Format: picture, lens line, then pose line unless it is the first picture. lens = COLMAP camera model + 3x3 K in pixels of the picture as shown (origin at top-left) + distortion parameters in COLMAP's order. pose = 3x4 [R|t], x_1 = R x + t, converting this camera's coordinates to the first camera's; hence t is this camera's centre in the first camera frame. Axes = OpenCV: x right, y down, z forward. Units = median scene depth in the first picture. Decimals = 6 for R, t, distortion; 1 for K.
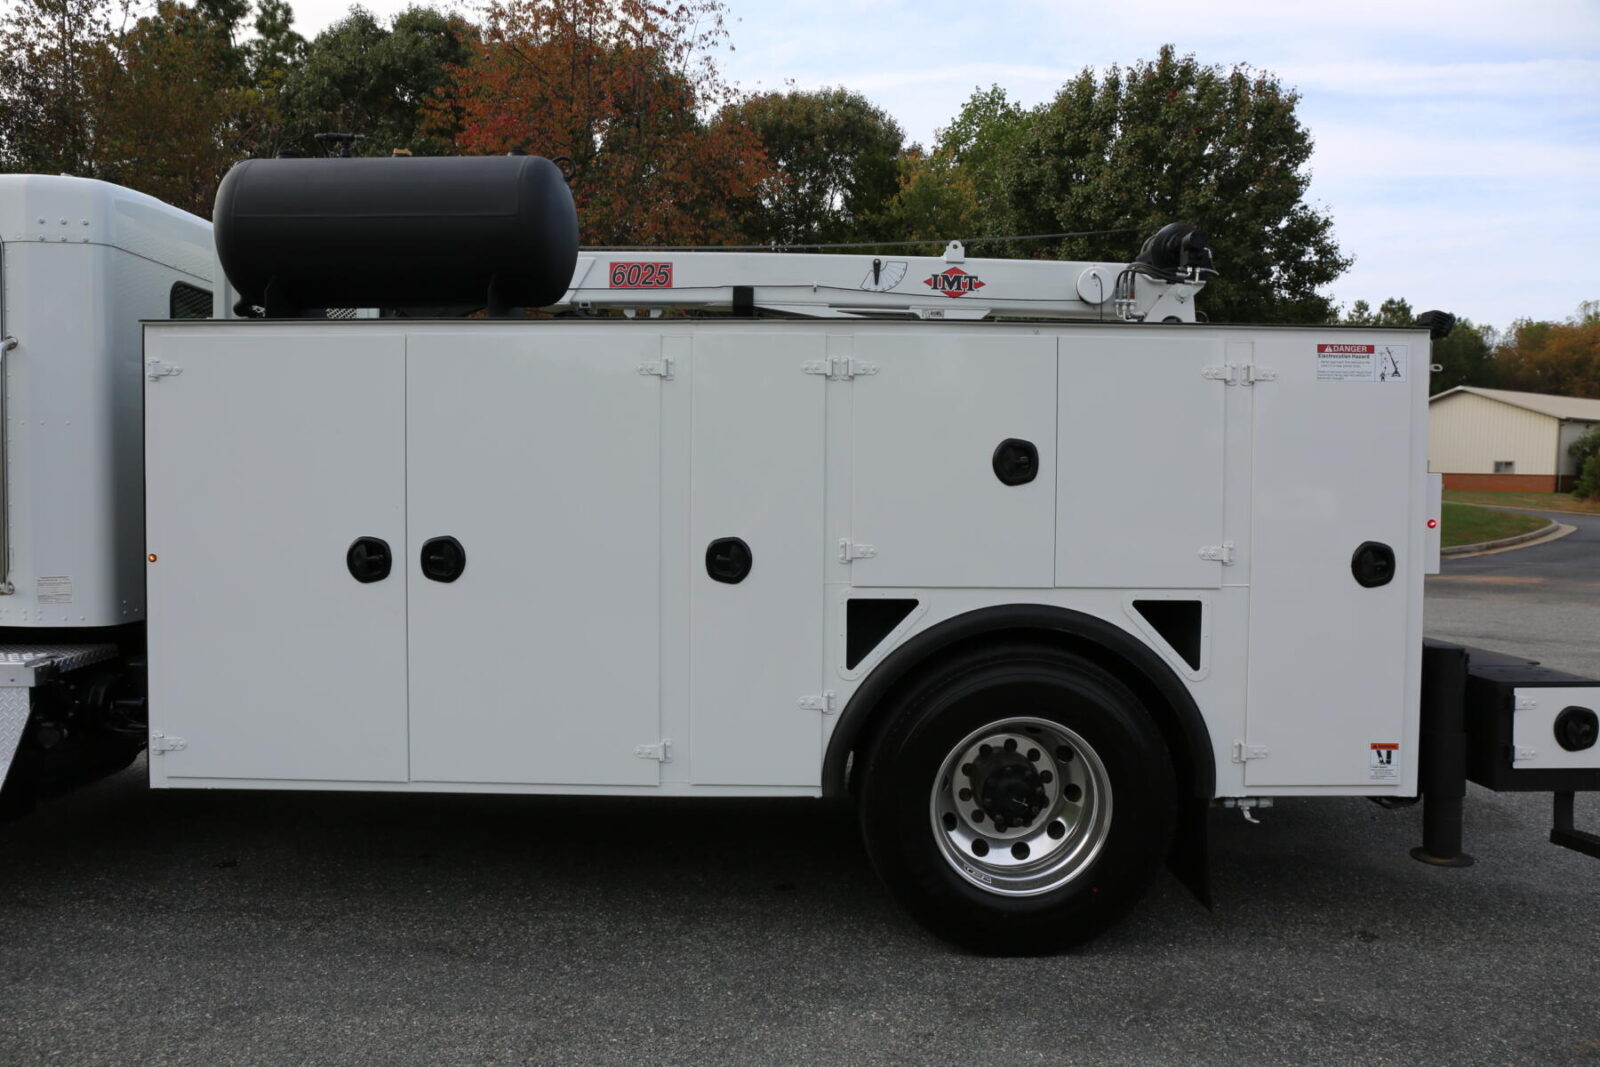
lens RADIAL K [[1102.2, 0, 800.0], [0, 1102.2, 533.5], [0, 0, 1]] dist [-0.098898, 0.079199]
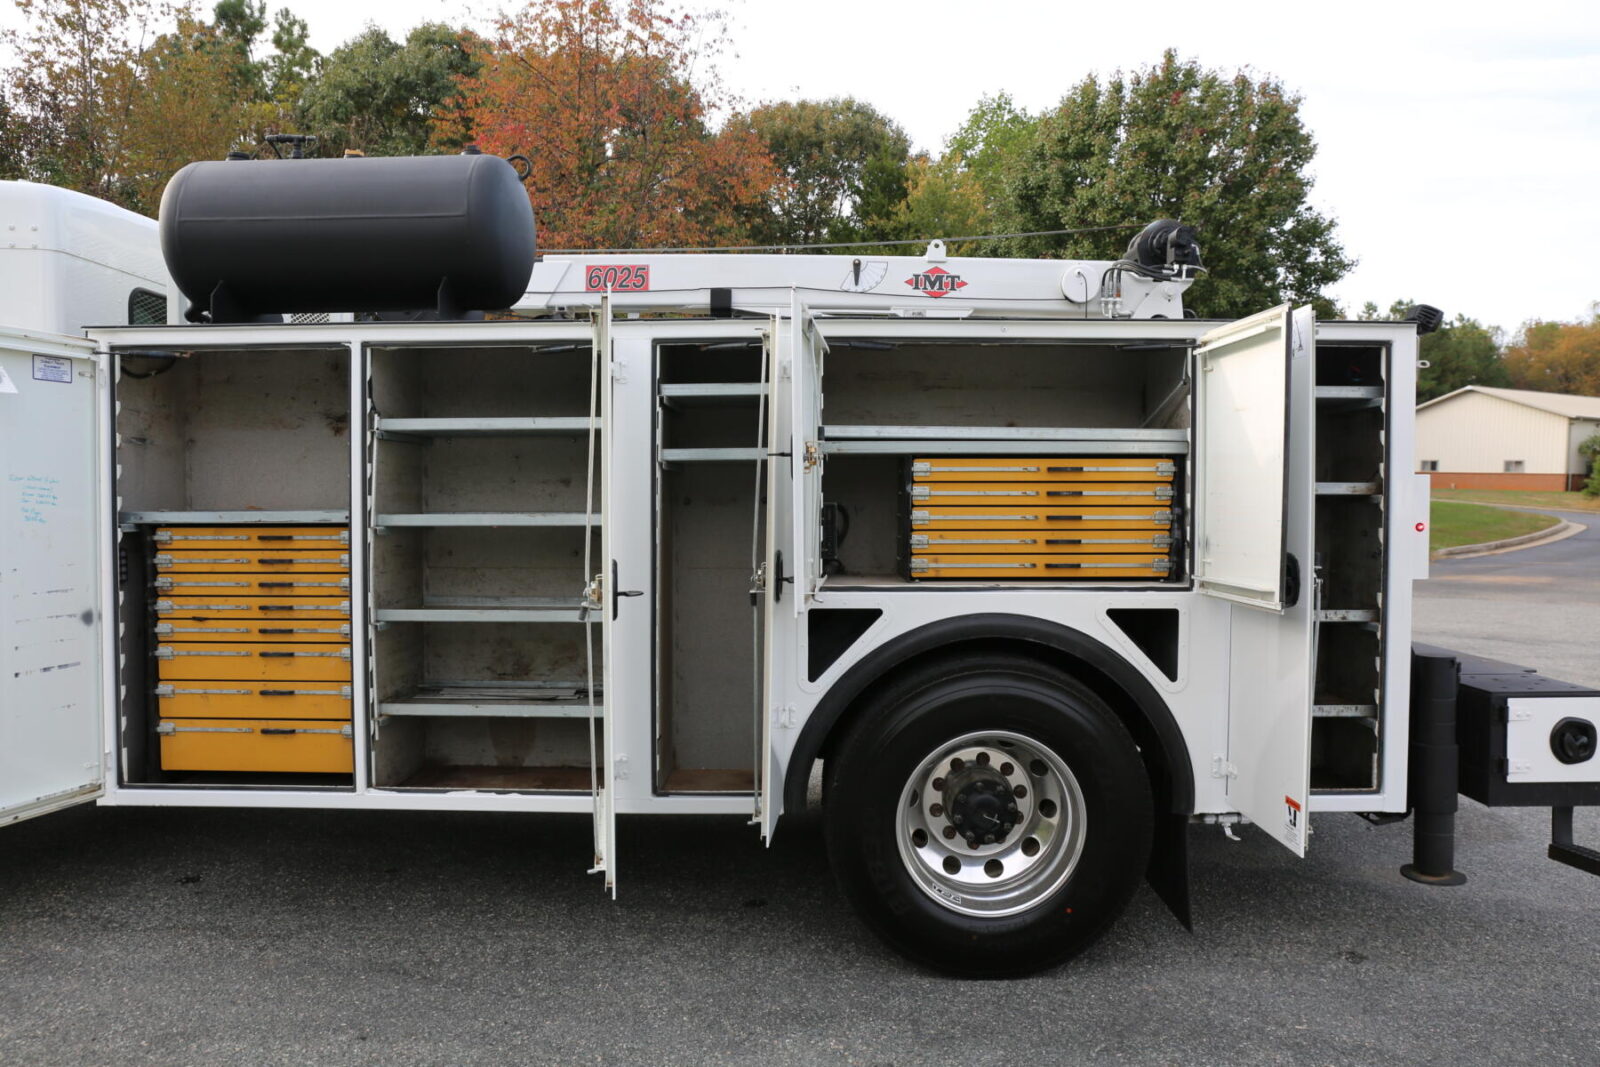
lens RADIAL K [[1087.7, 0, 800.0], [0, 1087.7, 533.5], [0, 0, 1]] dist [-0.102954, 0.078672]
pose [[0.999872, -0.005772, -0.014941, 0.032301], [0.005733, 0.999980, -0.002652, -0.002550], [0.014956, 0.002566, 0.999885, 0.031603]]
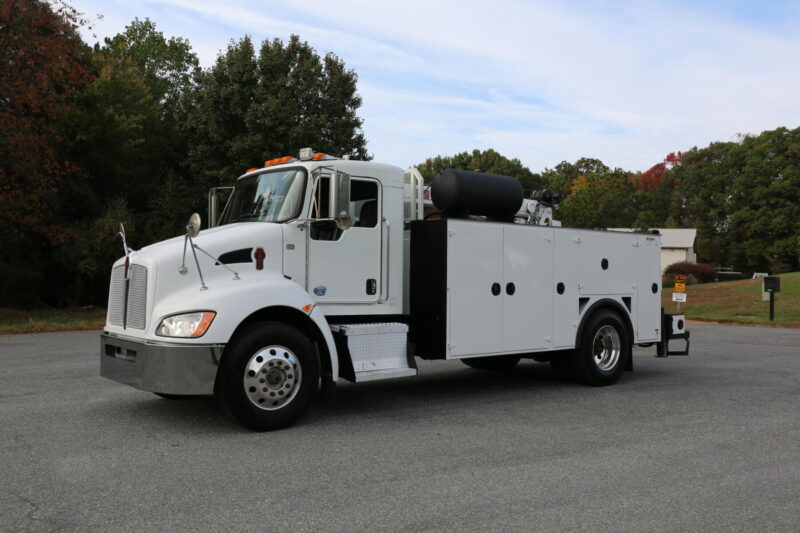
lens RADIAL K [[753.5, 0, 400.0], [0, 753.5, 266.5], [0, 0, 1]] dist [-0.035103, 0.007008]
pose [[0.778038, 0.009366, 0.628147, -1.397988], [0.021597, 0.998899, -0.041644, 0.029496], [-0.627846, 0.045967, 0.776979, -0.459476]]
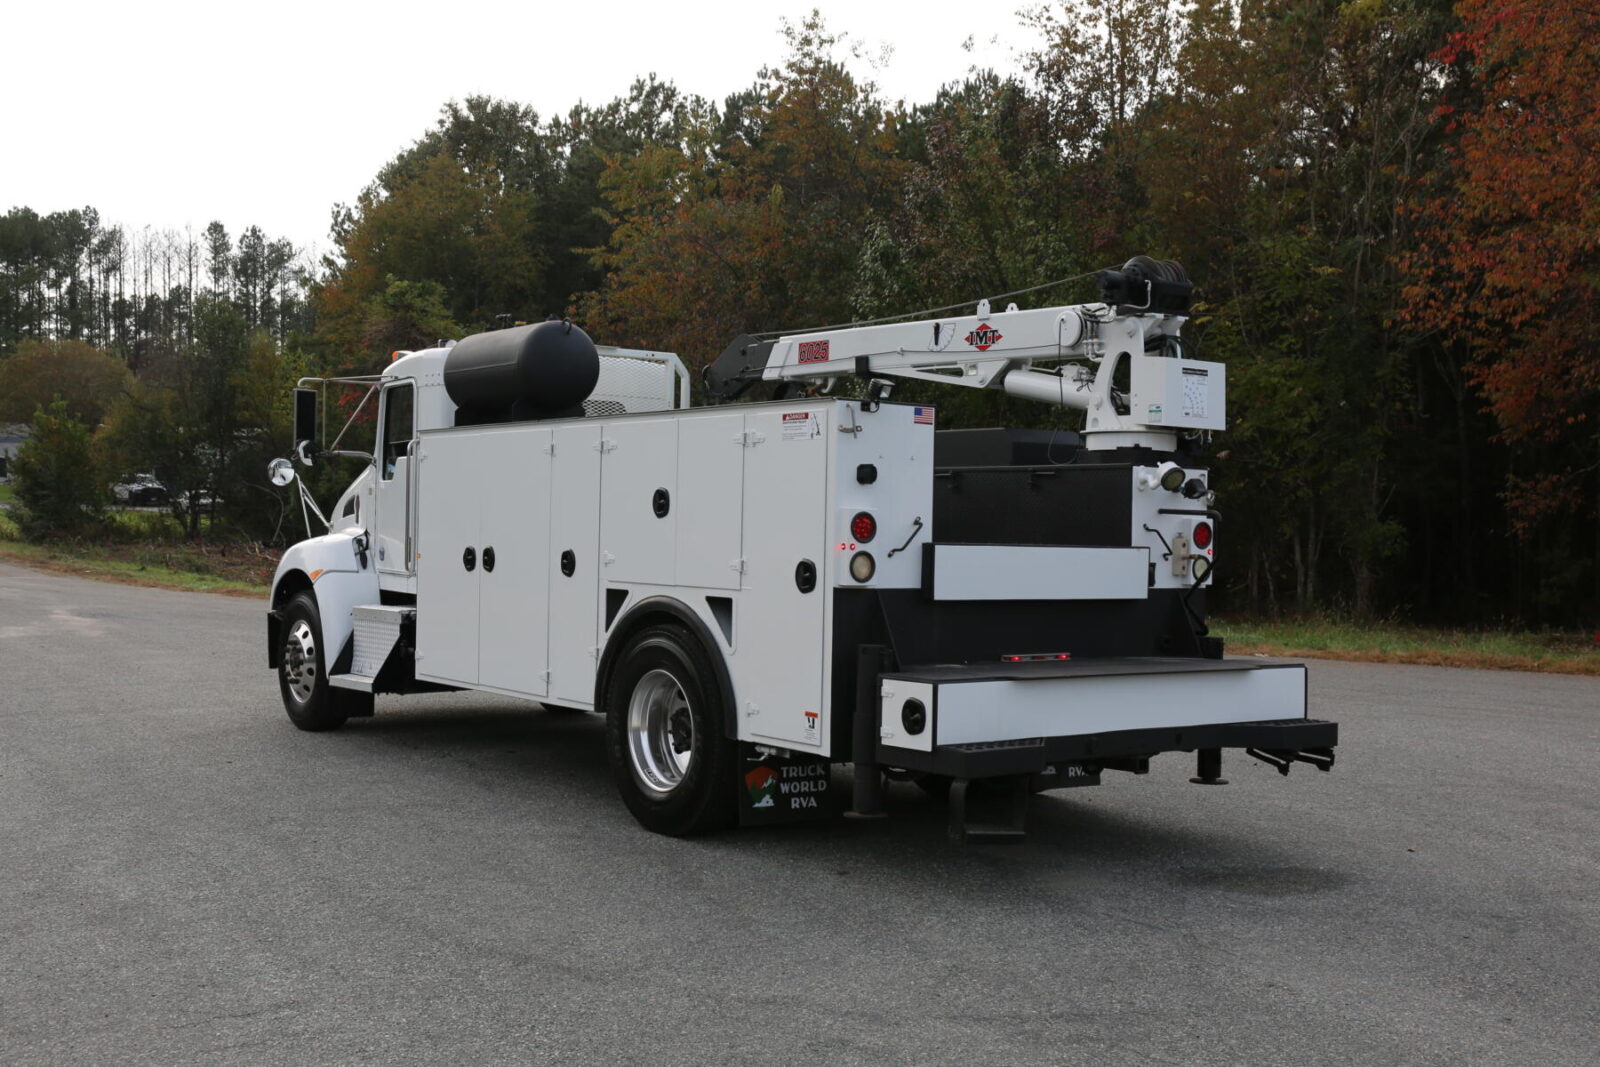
lens RADIAL K [[1807.1, 0, 800.0], [0, 1807.1, 533.5], [0, 0, 1]] dist [-0.005800, -0.004000]
pose [[0.590997, 0.006740, -0.806646, 1.499843], [-0.043913, 0.998751, -0.023829, 0.019189], [0.805478, 0.049505, 0.590555, -0.212442]]
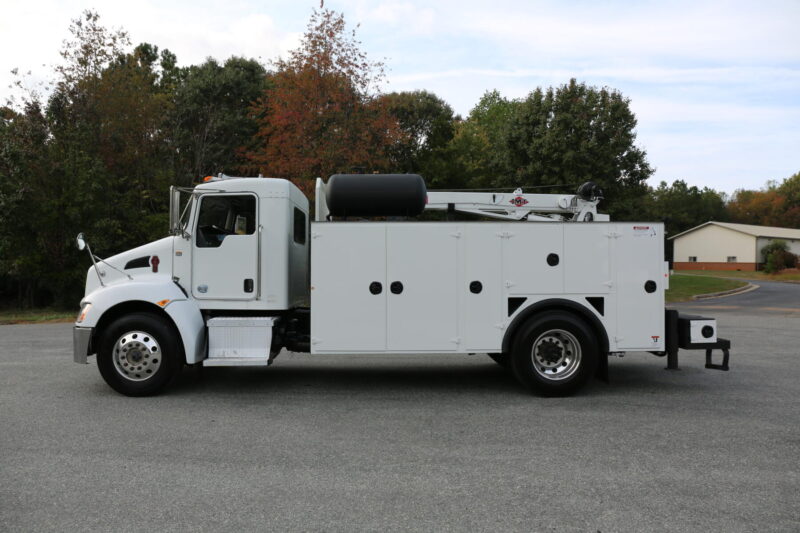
lens RADIAL K [[546.8, 0, 400.0], [0, 546.8, 266.5], [0, 0, 1]] dist [-0.103093, 0.084344]
pose [[0.999836, -0.008288, 0.016108, -0.220528], [0.009134, 0.998544, -0.053169, 0.031807], [-0.015644, 0.053308, 0.998456, -0.514654]]
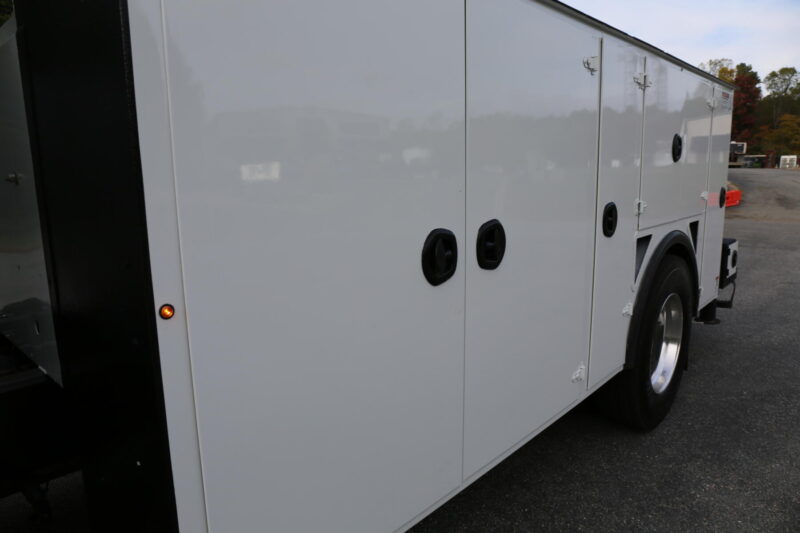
lens RADIAL K [[543.8, 0, 400.0], [0, 543.8, 266.5], [0, 0, 1]] dist [-0.102954, 0.078672]
pose [[0.679789, -0.149207, 0.718070, -0.453675], [0.047240, 0.985962, 0.160150, -0.022184], [-0.731885, -0.074947, 0.677294, 0.476247]]
